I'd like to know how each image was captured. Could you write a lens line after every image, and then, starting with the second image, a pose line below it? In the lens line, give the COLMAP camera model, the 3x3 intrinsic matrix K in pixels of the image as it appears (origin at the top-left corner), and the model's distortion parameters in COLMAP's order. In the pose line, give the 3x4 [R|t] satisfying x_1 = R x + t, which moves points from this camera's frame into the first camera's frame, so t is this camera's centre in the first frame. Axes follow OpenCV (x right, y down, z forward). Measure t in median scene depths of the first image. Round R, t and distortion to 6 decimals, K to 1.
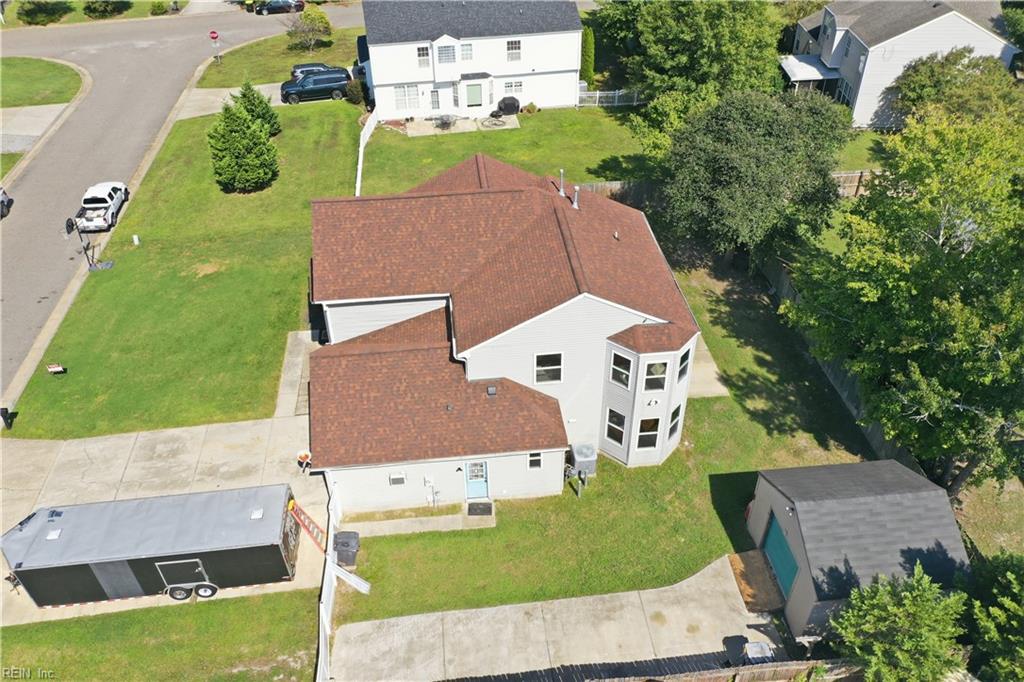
lens RADIAL K [[801.1, 0, 512.0], [0, 801.1, 341.0], [0, 0, 1]] dist [-0.006797, -0.003790]
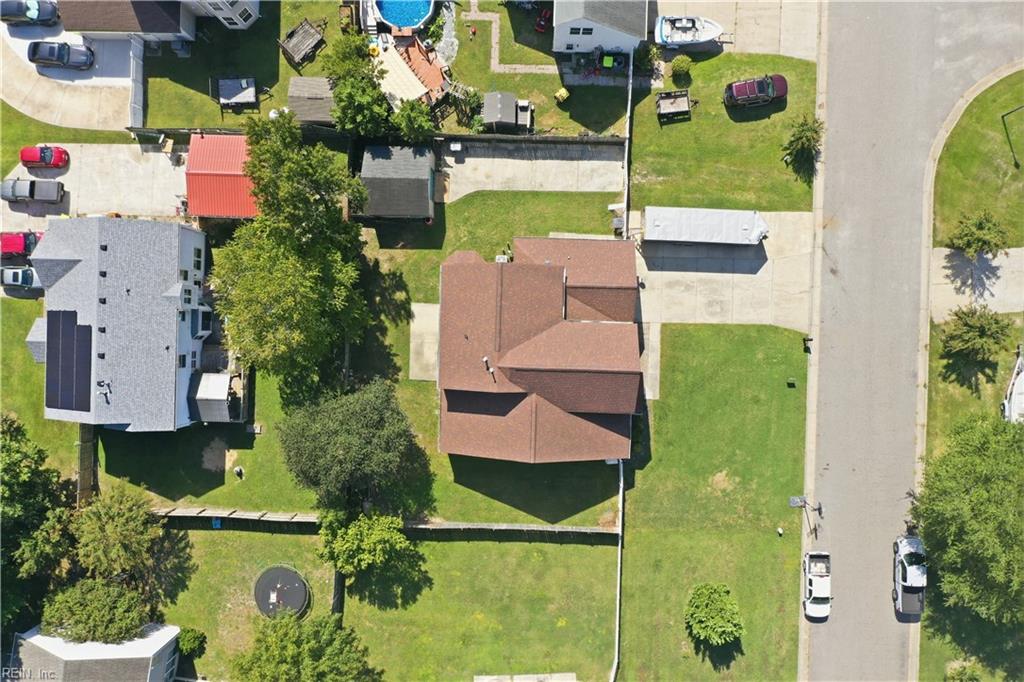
lens RADIAL K [[806.8, 0, 512.0], [0, 806.8, 341.0], [0, 0, 1]] dist [0.003143, -0.001091]
pose [[-0.990320, -0.133884, 0.036617, -0.032085], [0.111447, -0.609727, 0.784737, -1.385013], [-0.082737, 0.781222, 0.618746, -0.086493]]
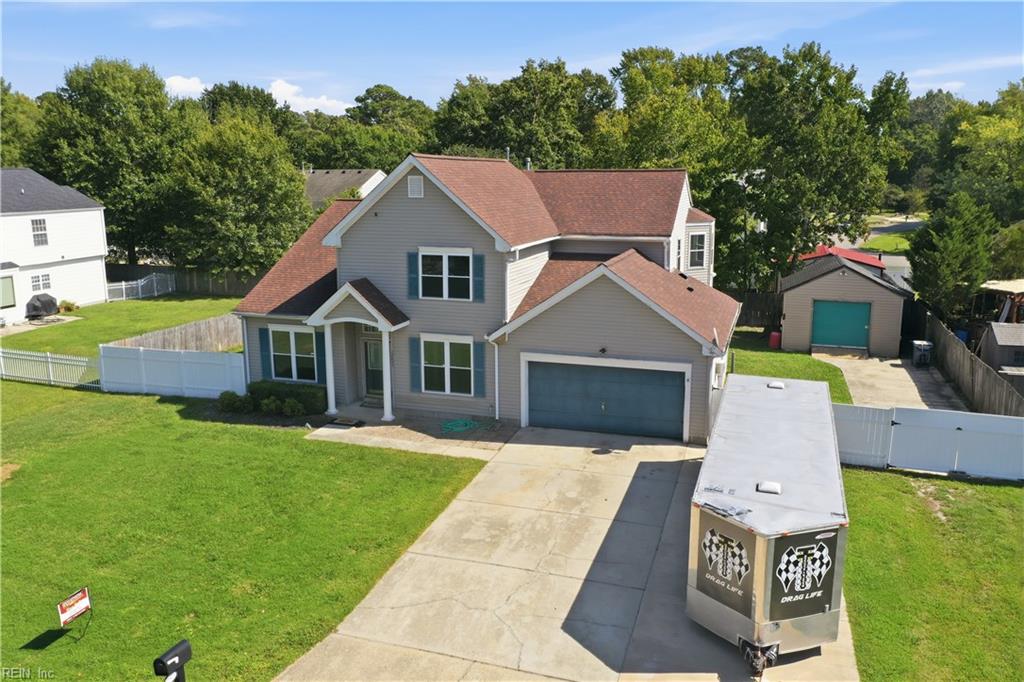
lens RADIAL K [[801.1, 0, 512.0], [0, 801.1, 341.0], [0, 0, 1]] dist [-0.006797, -0.003790]
pose [[0.410532, -0.172551, 0.895371, -0.835510], [0.558711, 0.823617, -0.097449, 0.087006], [-0.720628, 0.540260, 0.434528, 0.630666]]
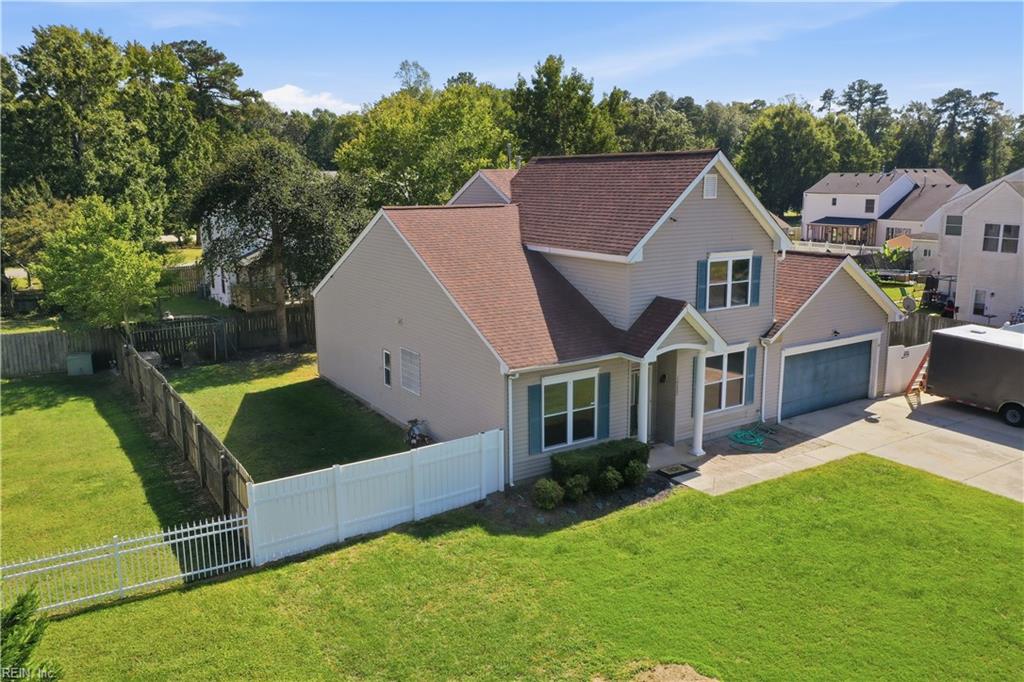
lens RADIAL K [[801.1, 0, 512.0], [0, 801.1, 341.0], [0, 0, 1]] dist [-0.006797, -0.003790]
pose [[-0.447813, -0.164515, 0.878862, -0.718174], [0.559821, 0.714835, 0.419060, -0.401043], [-0.697183, 0.679666, -0.228014, 1.254854]]
